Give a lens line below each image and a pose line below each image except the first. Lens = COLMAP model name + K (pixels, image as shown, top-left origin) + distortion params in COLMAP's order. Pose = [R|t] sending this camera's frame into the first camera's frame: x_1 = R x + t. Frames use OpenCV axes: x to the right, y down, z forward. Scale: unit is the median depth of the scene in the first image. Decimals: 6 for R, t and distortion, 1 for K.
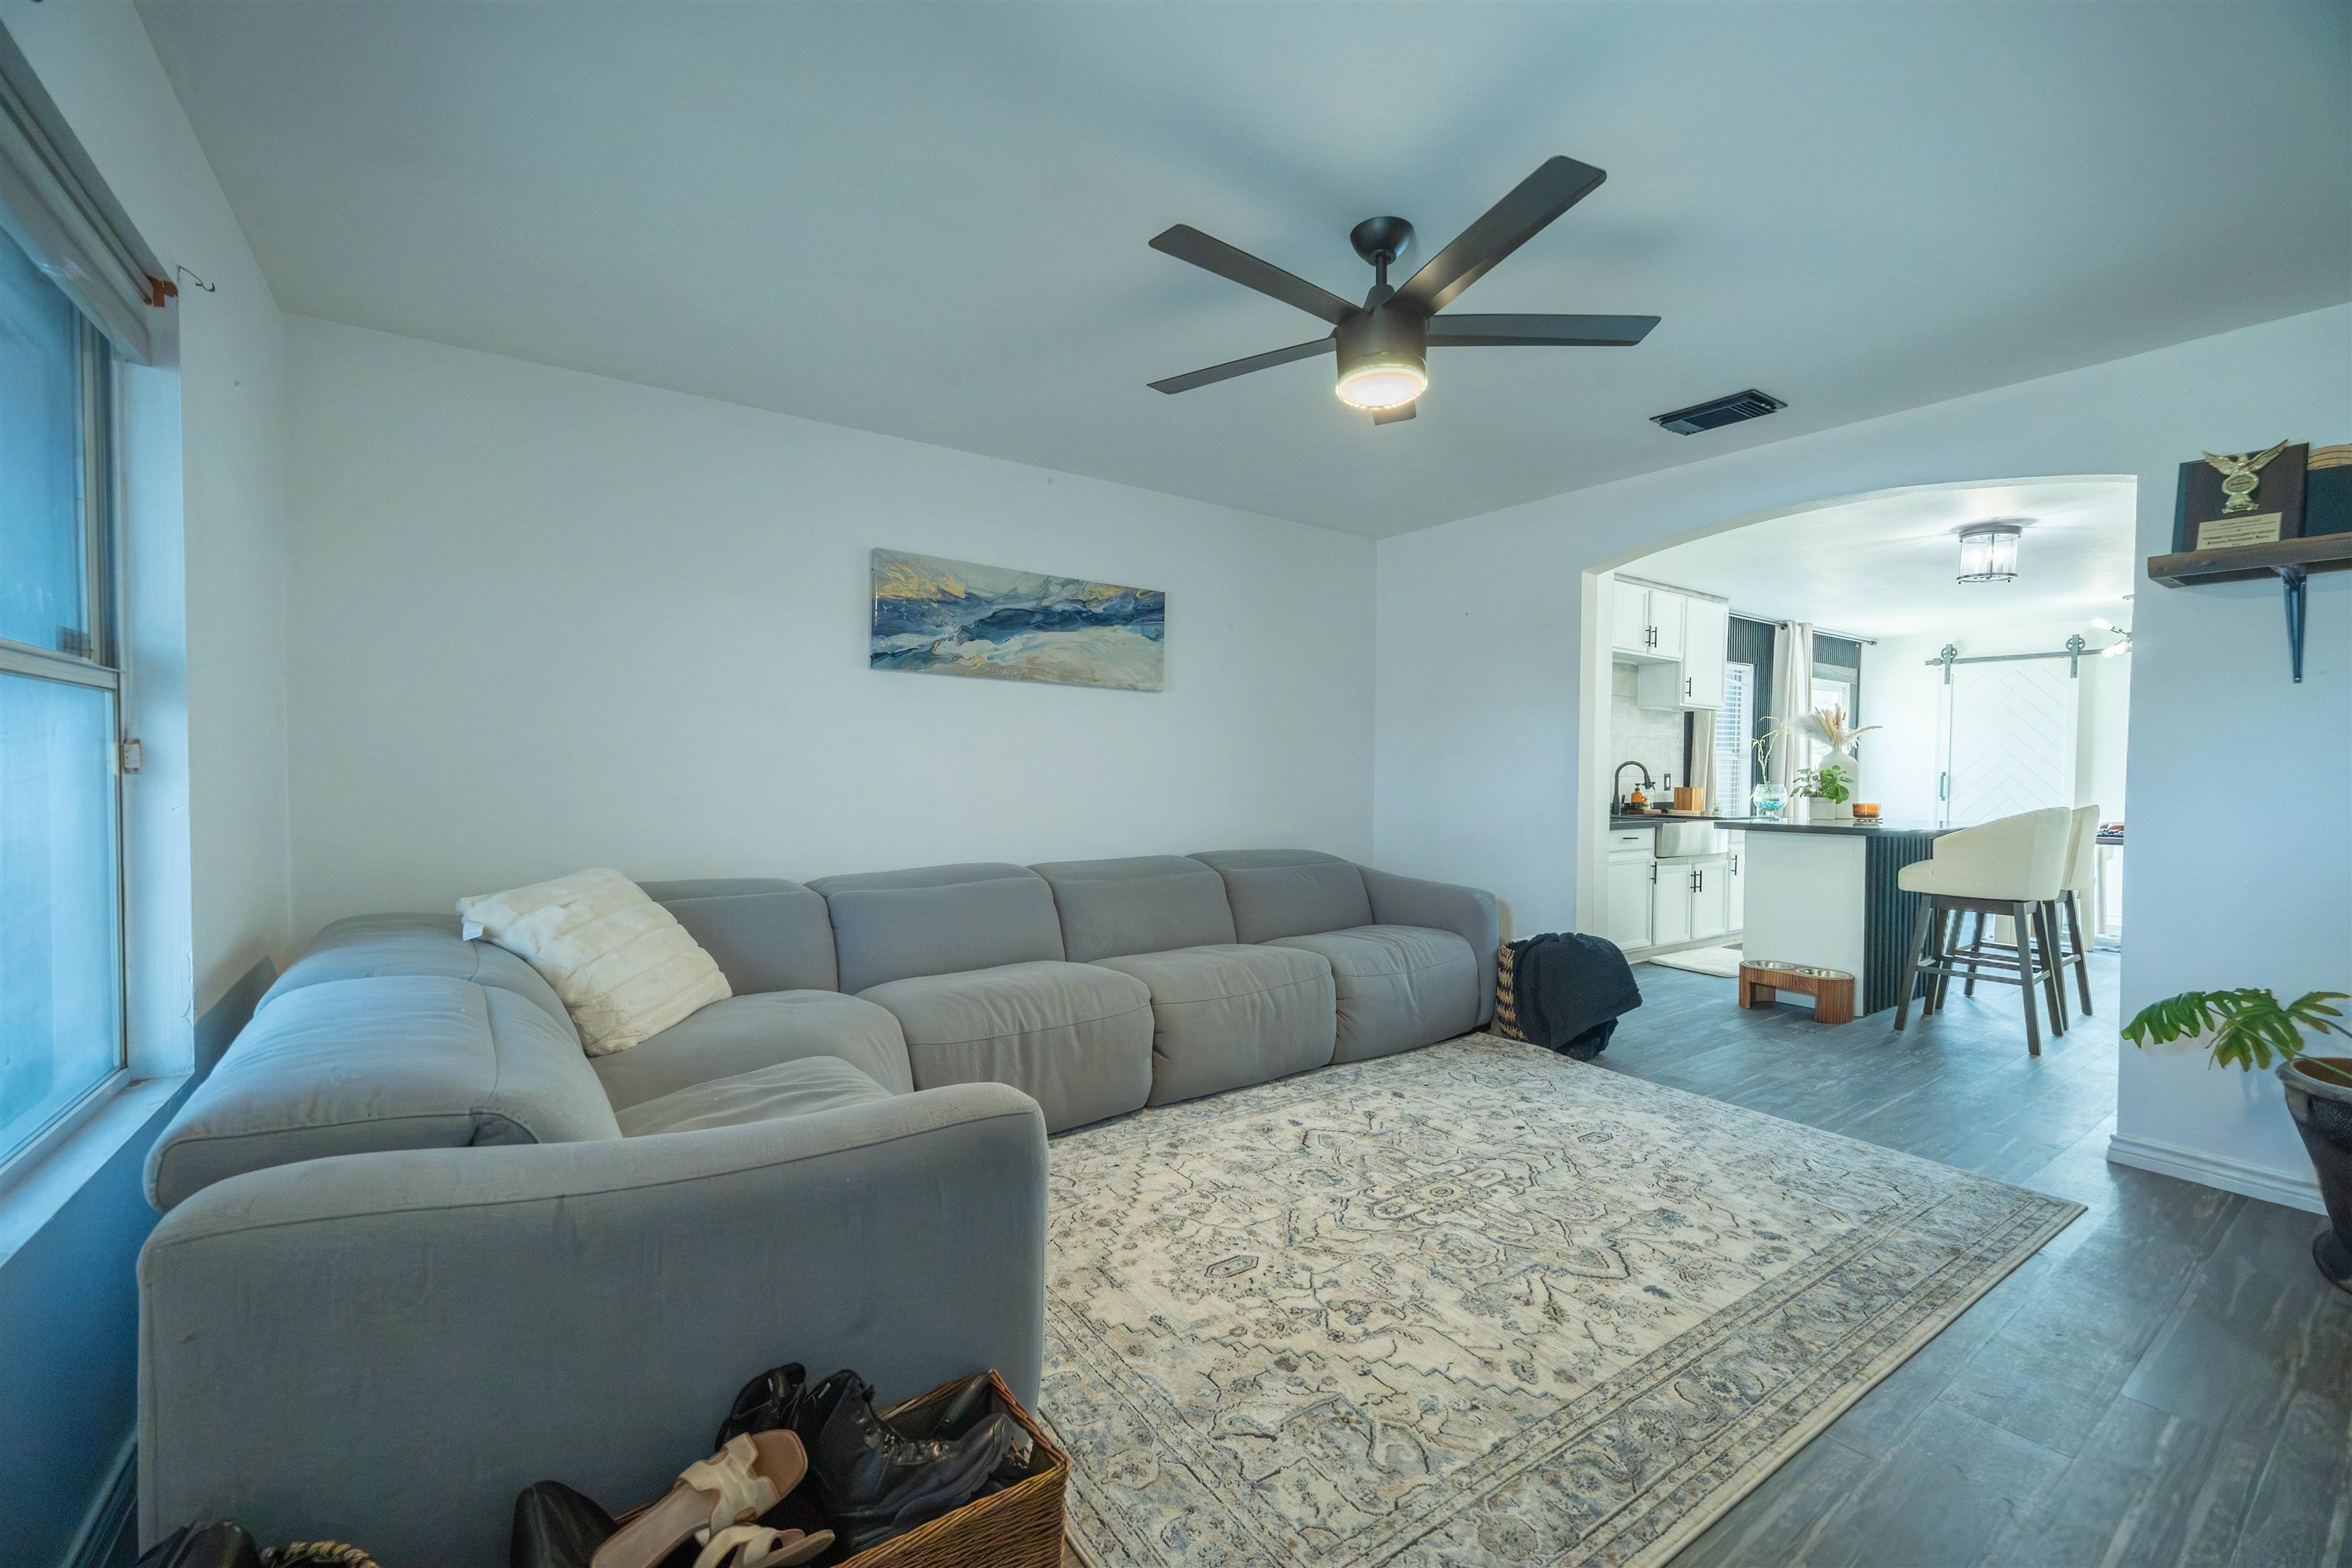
lens RADIAL K [[968.3, 0, 1197.4], [0, 968.3, 782.4], [0, 0, 1]] dist [0.001684, -0.006442]
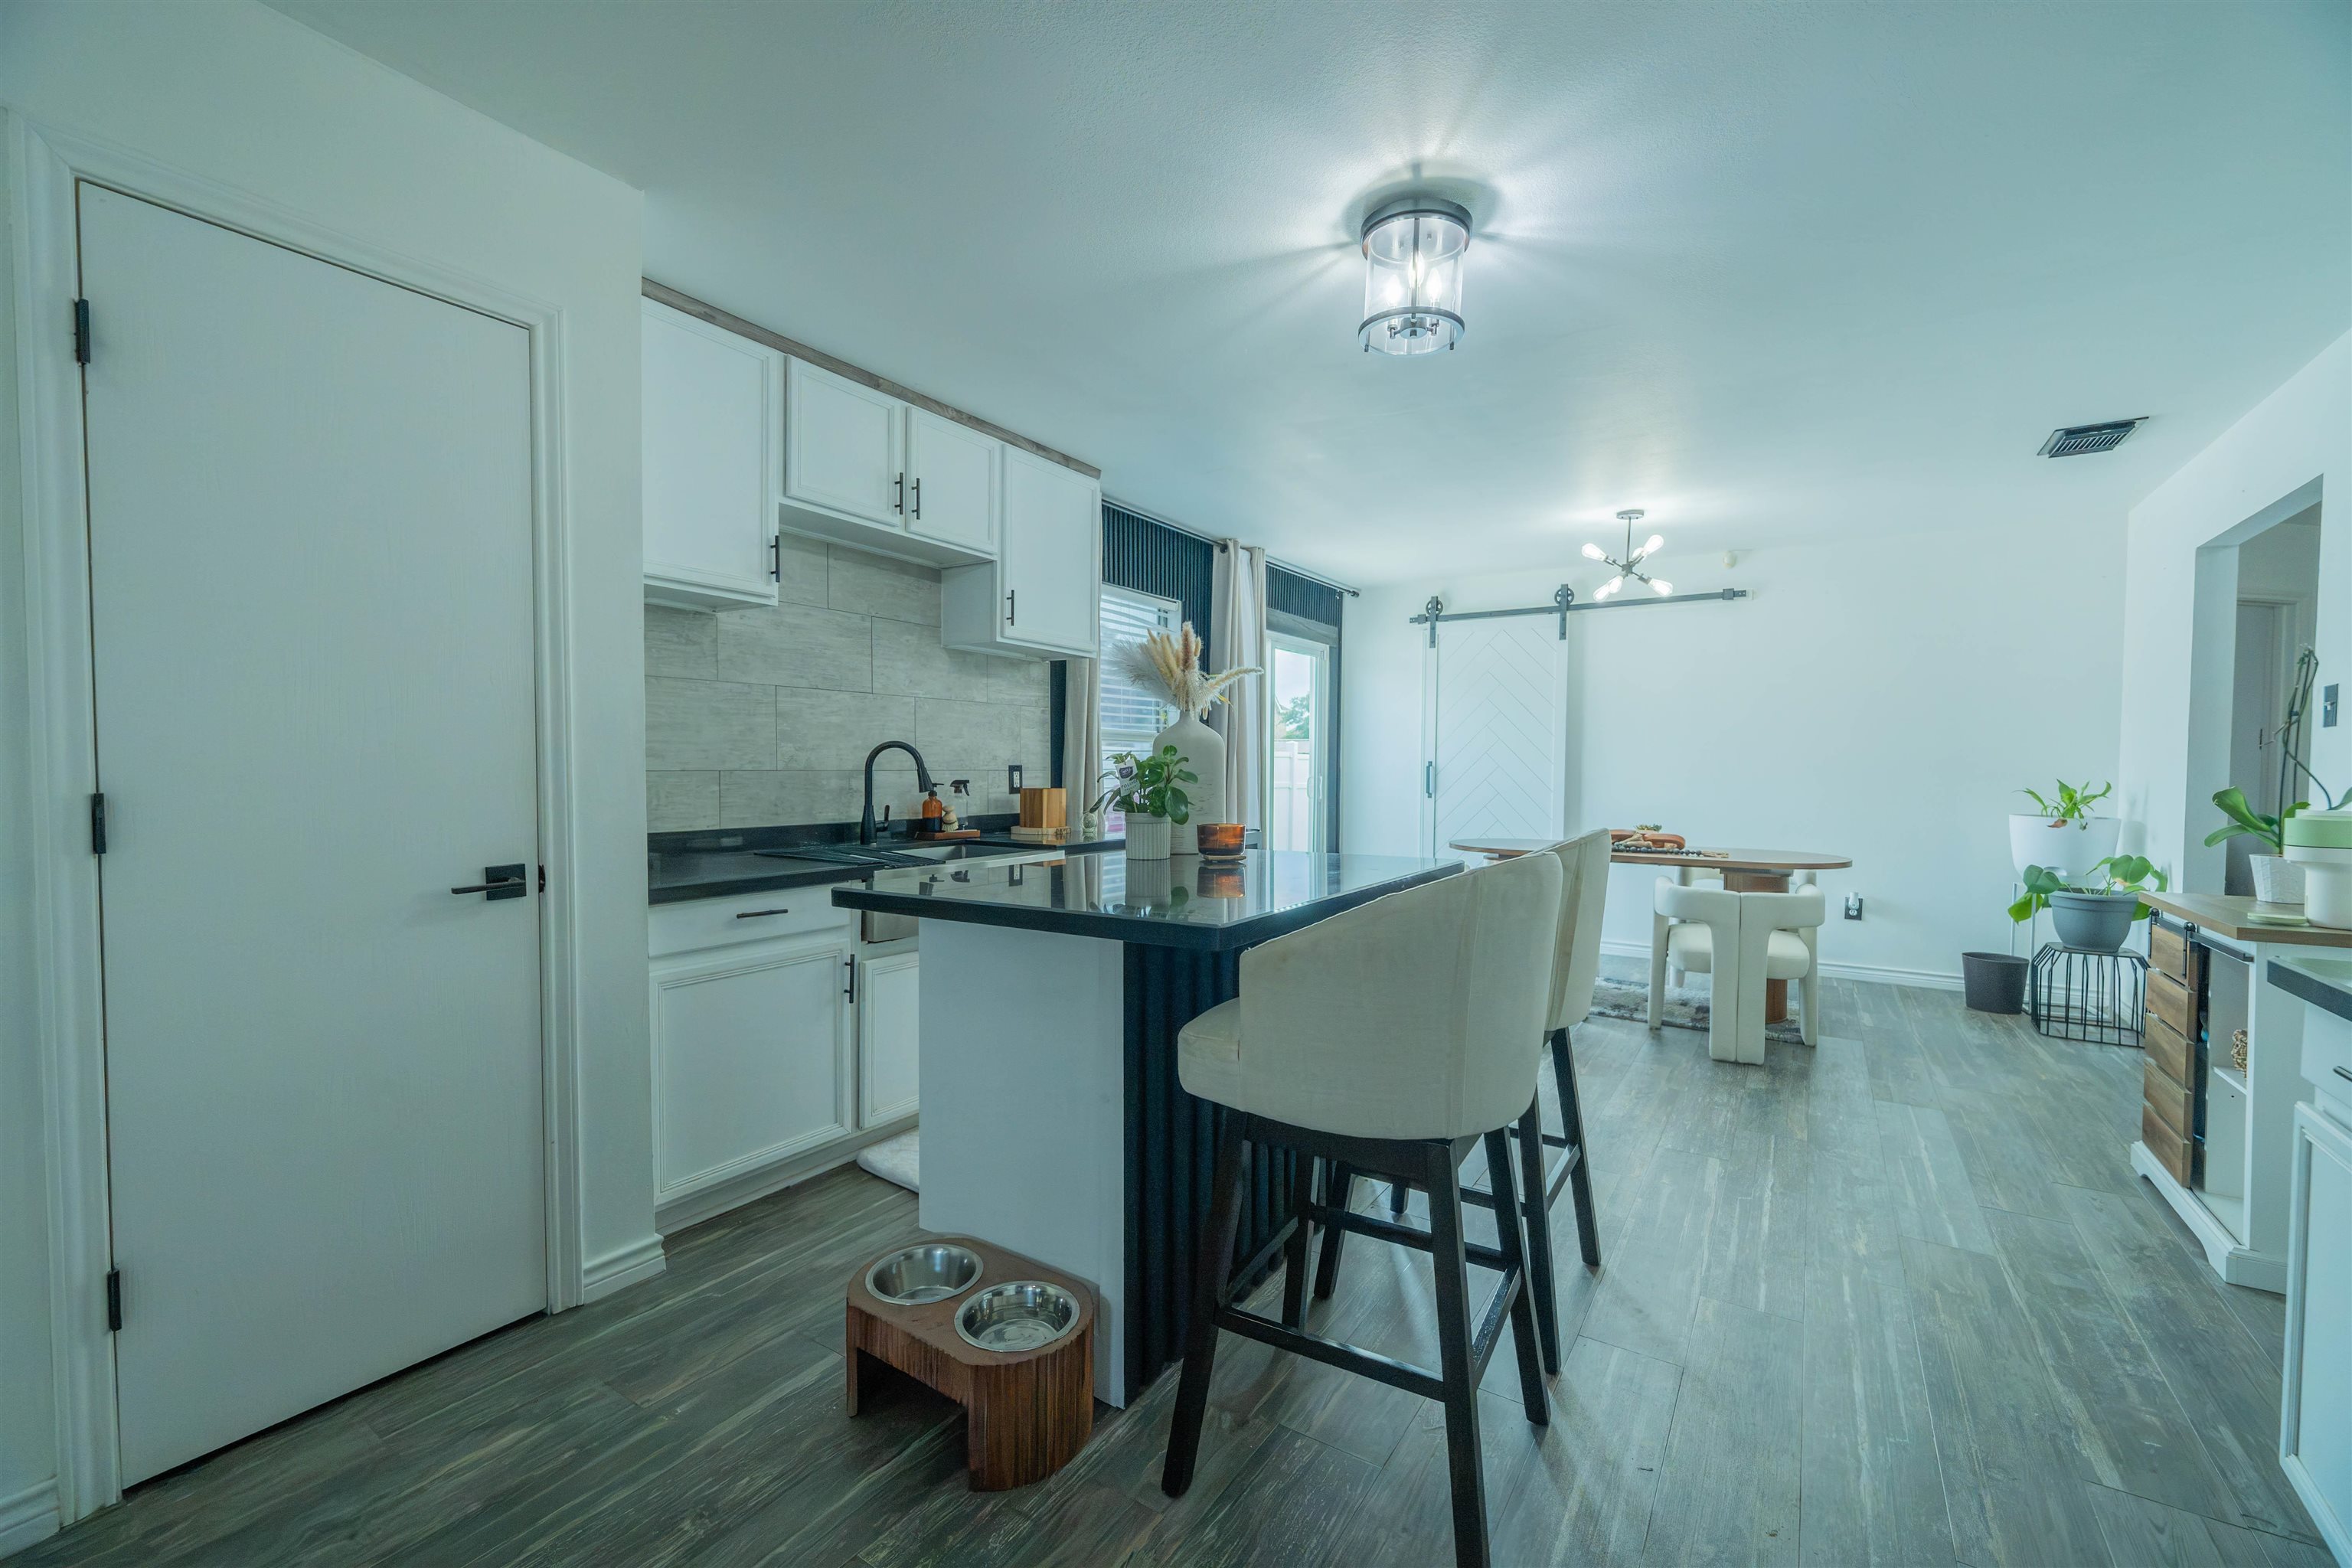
lens RADIAL K [[968.3, 0, 1197.4], [0, 968.3, 782.4], [0, 0, 1]] dist [0.001684, -0.006442]
pose [[0.929187, -0.010345, 0.369465, 0.385606], [0.006485, 0.999911, 0.011686, -0.004188], [-0.369553, -0.008462, 0.929171, 0.427862]]
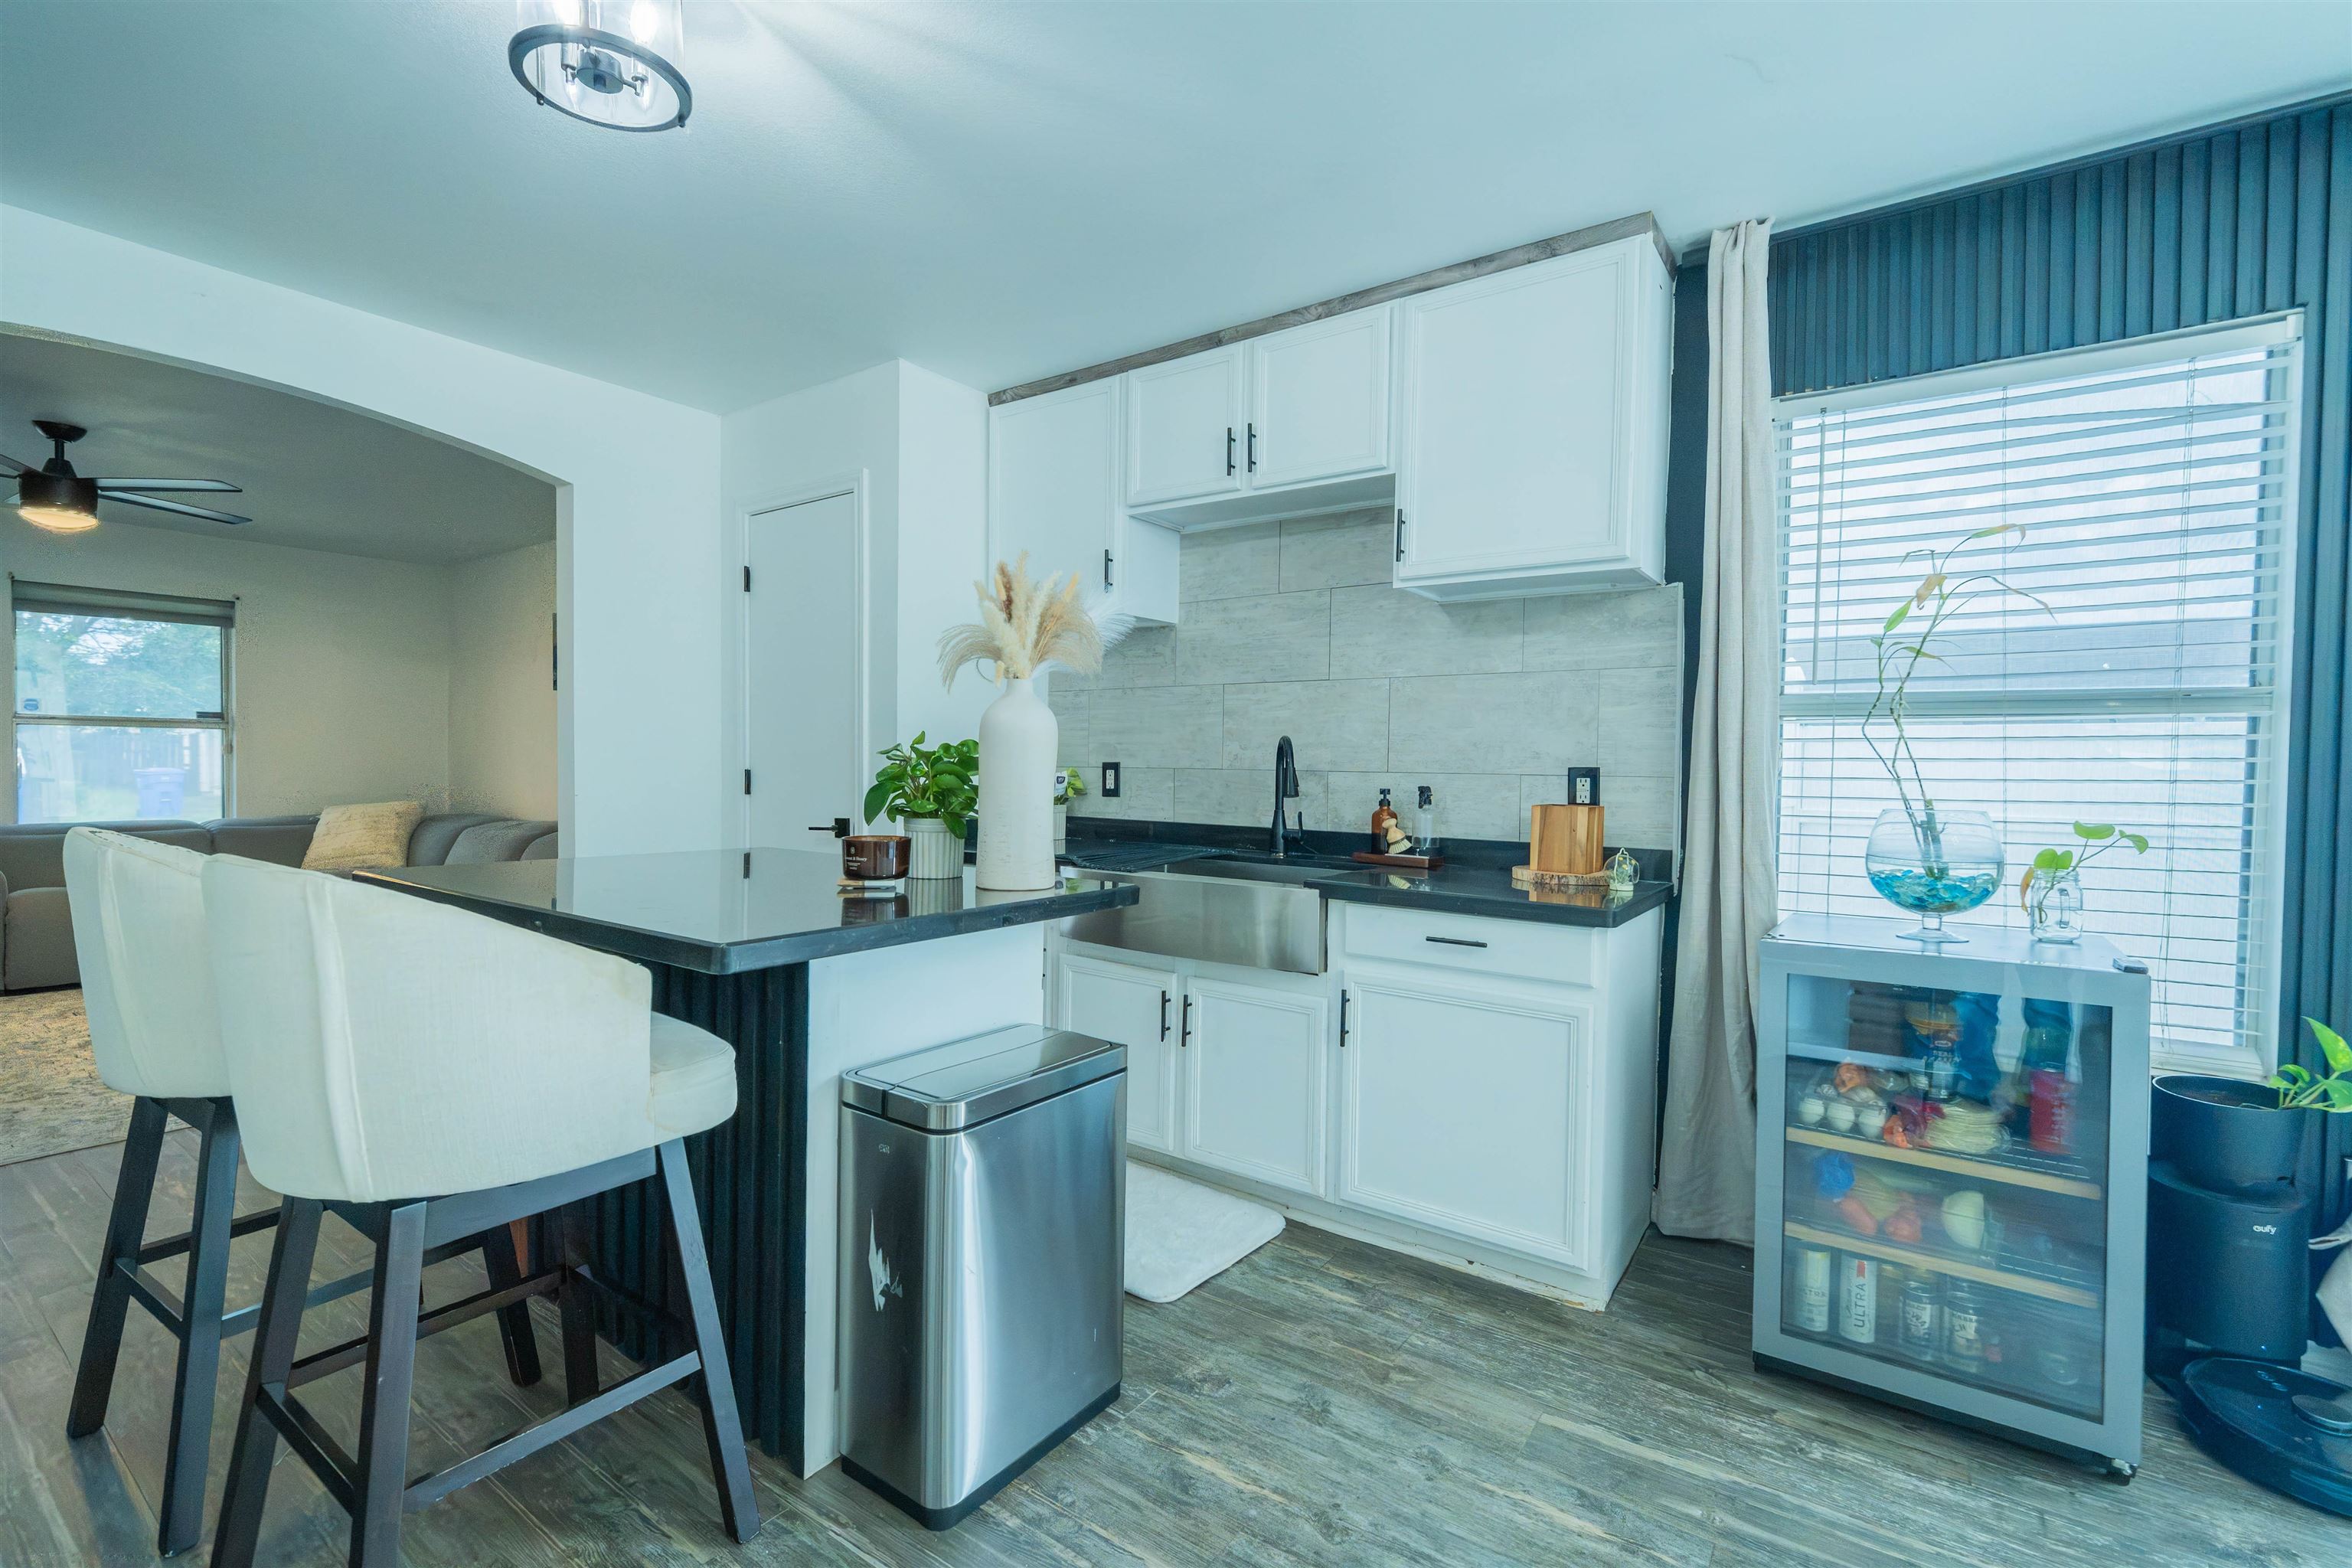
lens RADIAL K [[1014.9, 0, 1177.7], [0, 1014.9, 776.6], [0, 0, 1]] dist [0.004206, 0.000036]
pose [[0.322453, 0.009679, -0.946536, 0.821662], [-0.016953, 0.999846, 0.004449, -0.004121], [0.946434, 0.014612, 0.322568, 0.757329]]
